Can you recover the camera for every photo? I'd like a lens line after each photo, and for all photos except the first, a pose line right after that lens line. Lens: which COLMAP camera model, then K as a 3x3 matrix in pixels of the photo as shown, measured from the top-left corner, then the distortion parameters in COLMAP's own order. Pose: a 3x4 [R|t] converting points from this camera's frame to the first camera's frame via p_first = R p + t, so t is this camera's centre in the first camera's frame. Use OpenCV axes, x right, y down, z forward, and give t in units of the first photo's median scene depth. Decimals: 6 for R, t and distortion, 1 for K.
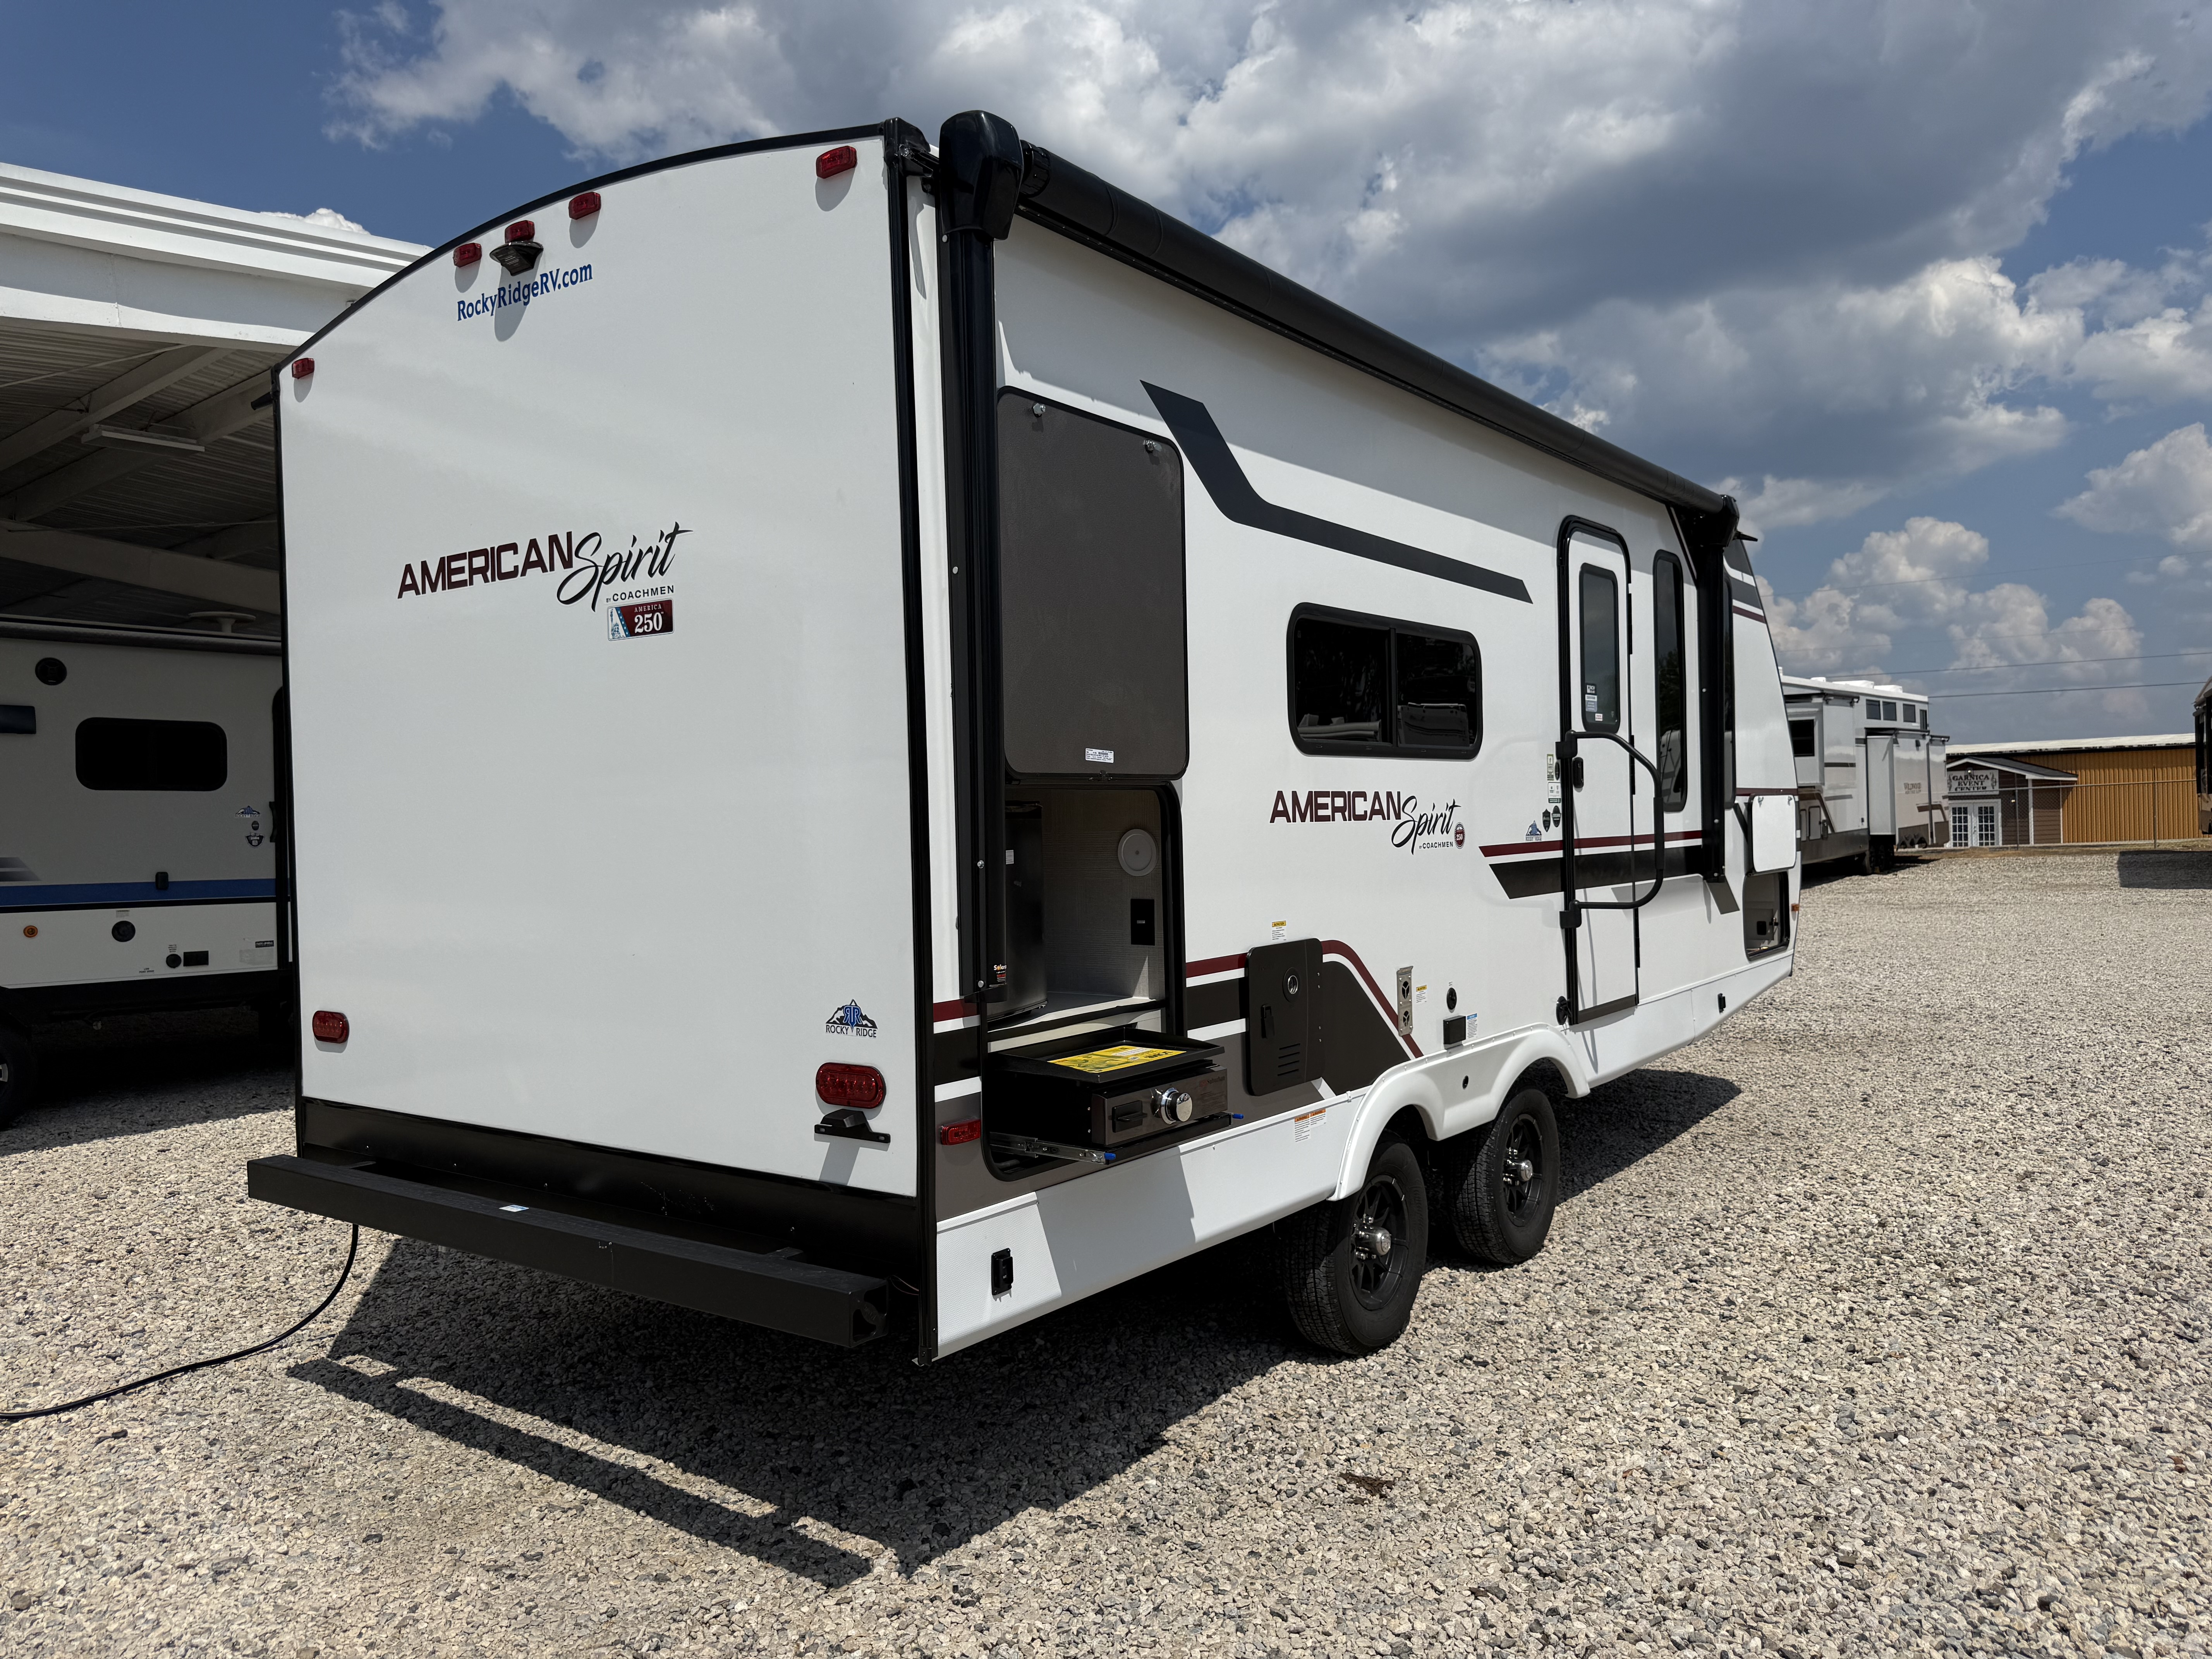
lens RADIAL K [[1573.1, 0, 1123.0], [0, 1573.1, 815.2], [0, 0, 1]] dist [0.014824, -0.021910]
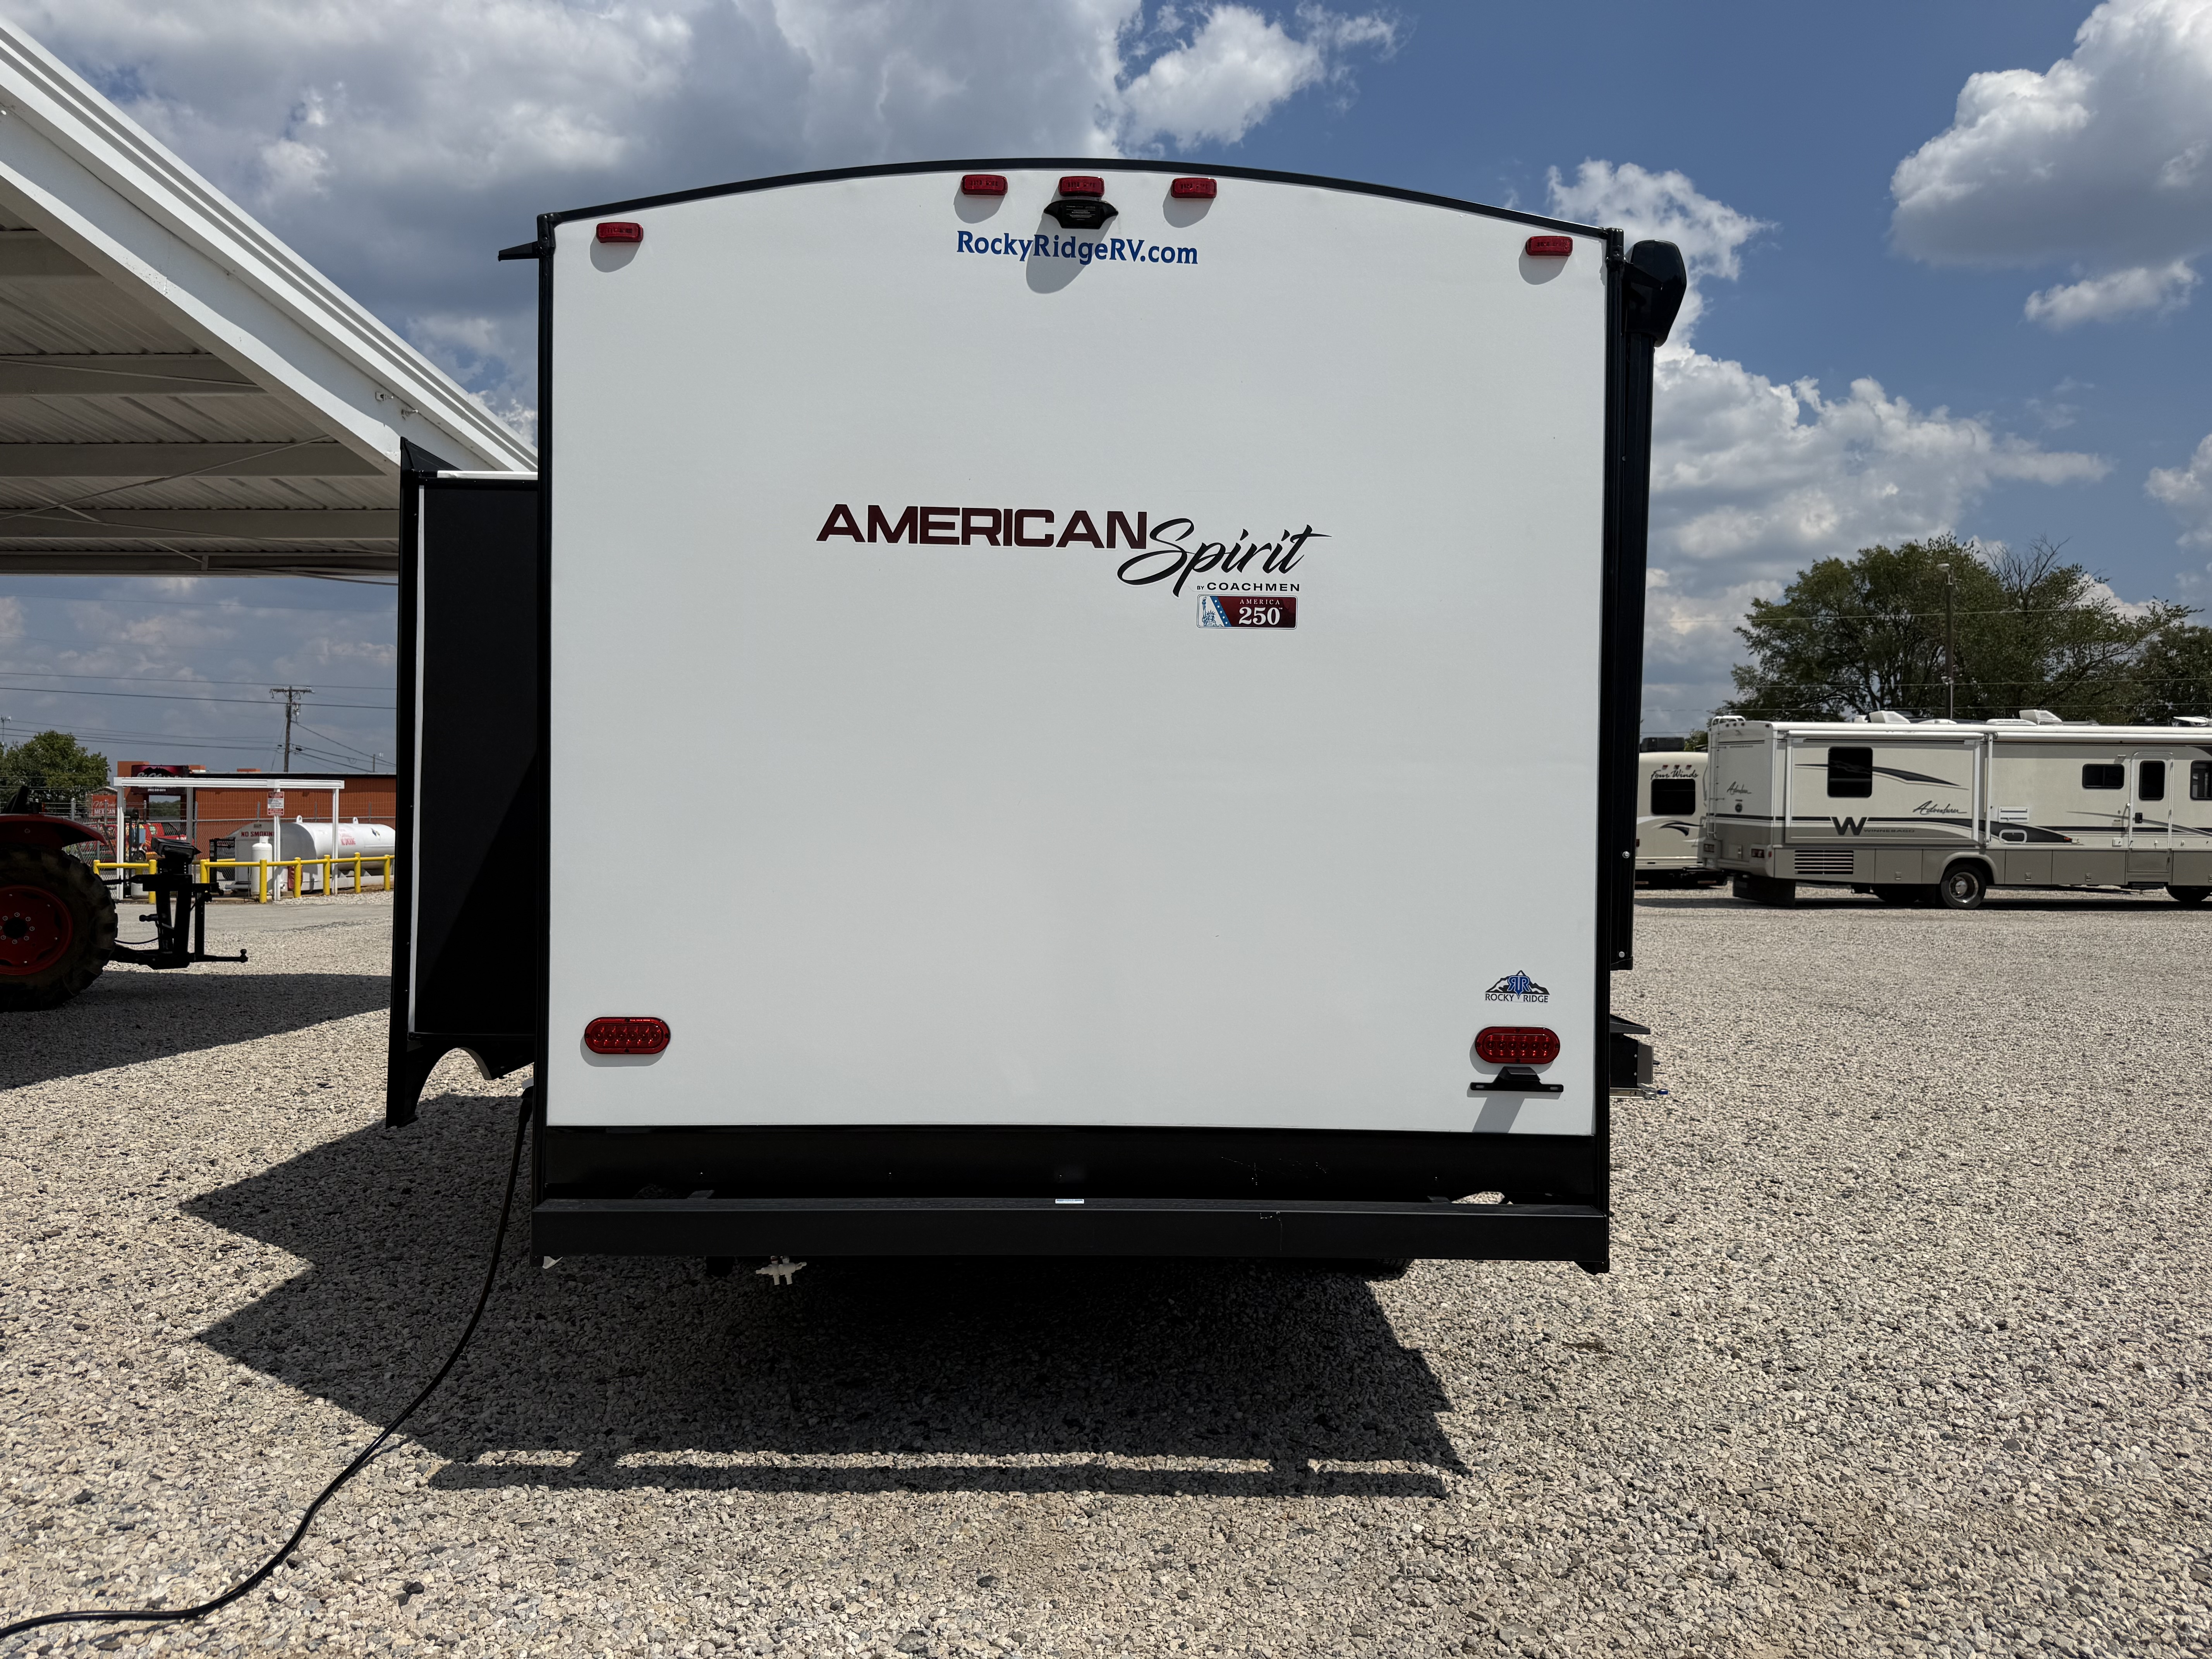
lens RADIAL K [[1573.1, 0, 1066.2], [0, 1573.1, 832.4], [0, 0, 1]] dist [0.014824, -0.021910]
pose [[0.799032, 0.027646, 0.600652, -0.911774], [-0.031984, 0.999482, -0.003455, 0.023670], [-0.600437, -0.016450, 0.799503, 0.225809]]
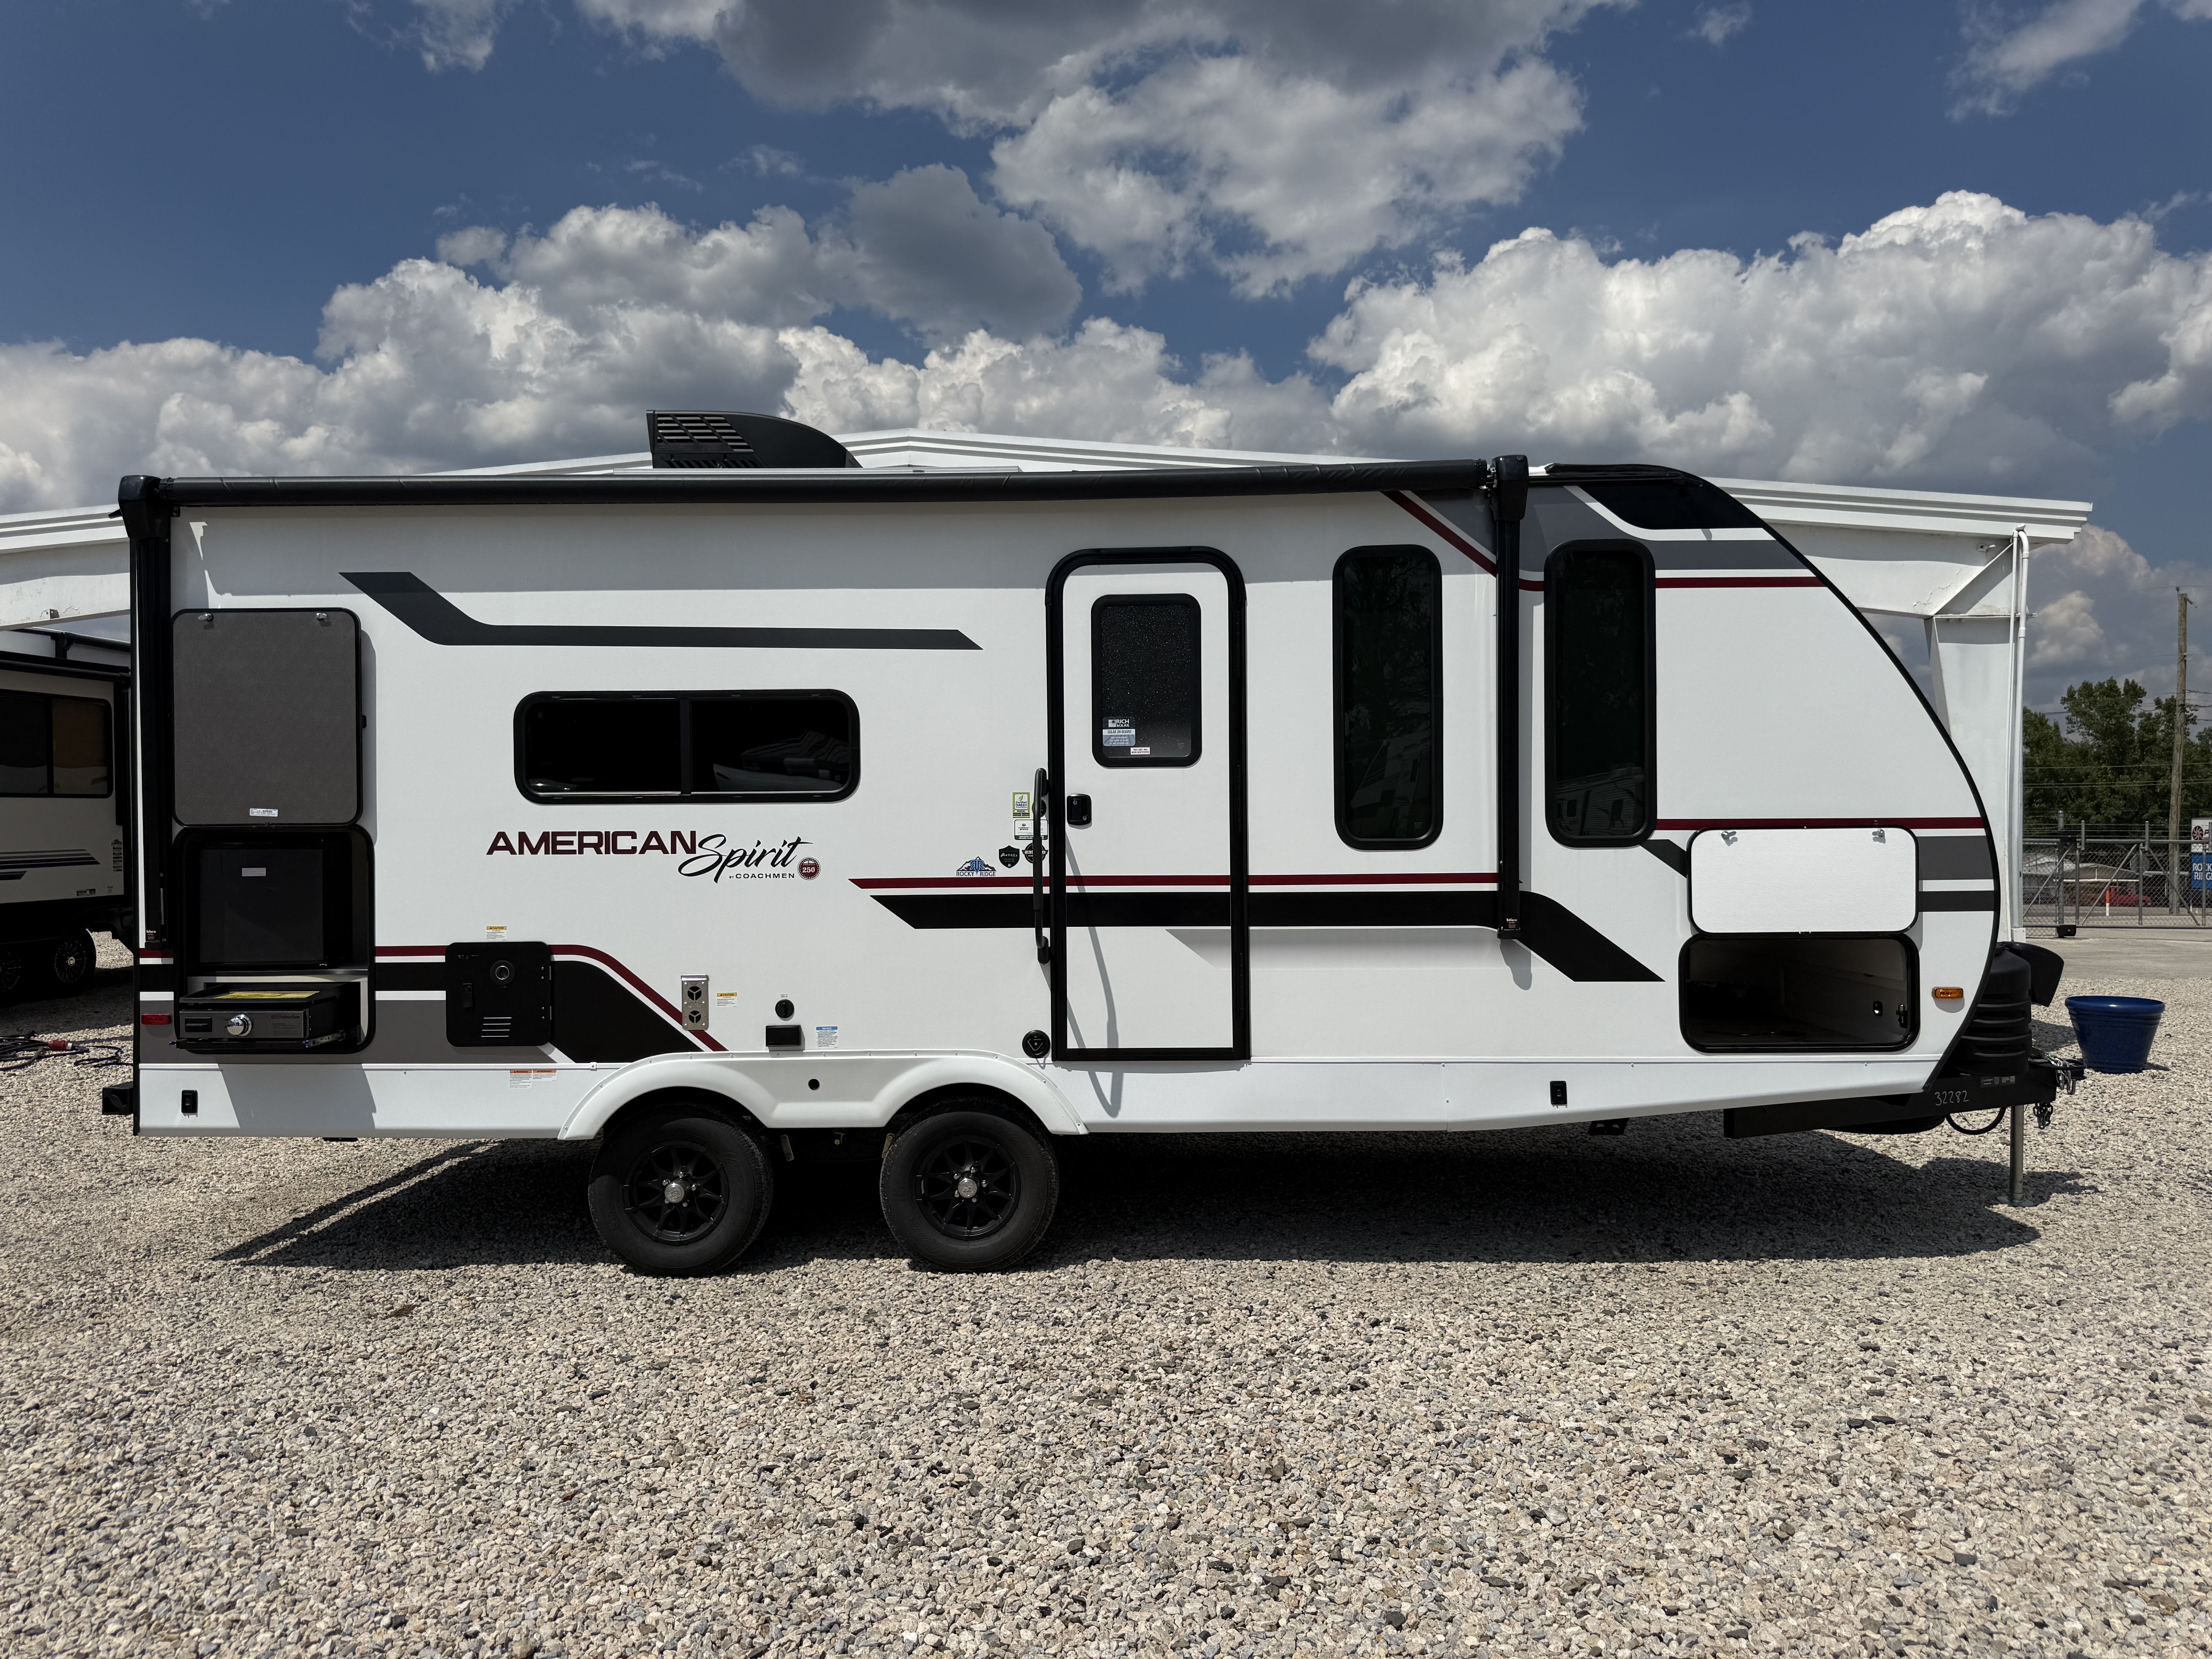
lens RADIAL K [[1573.1, 0, 1127.8], [0, 1573.1, 845.9], [0, 0, 1]] dist [0.014824, -0.021910]
pose [[0.587872, 0.023625, -0.808609, 1.619047], [-0.004626, 0.999655, 0.025844, -0.043479], [0.808941, -0.011452, 0.587779, 0.657541]]
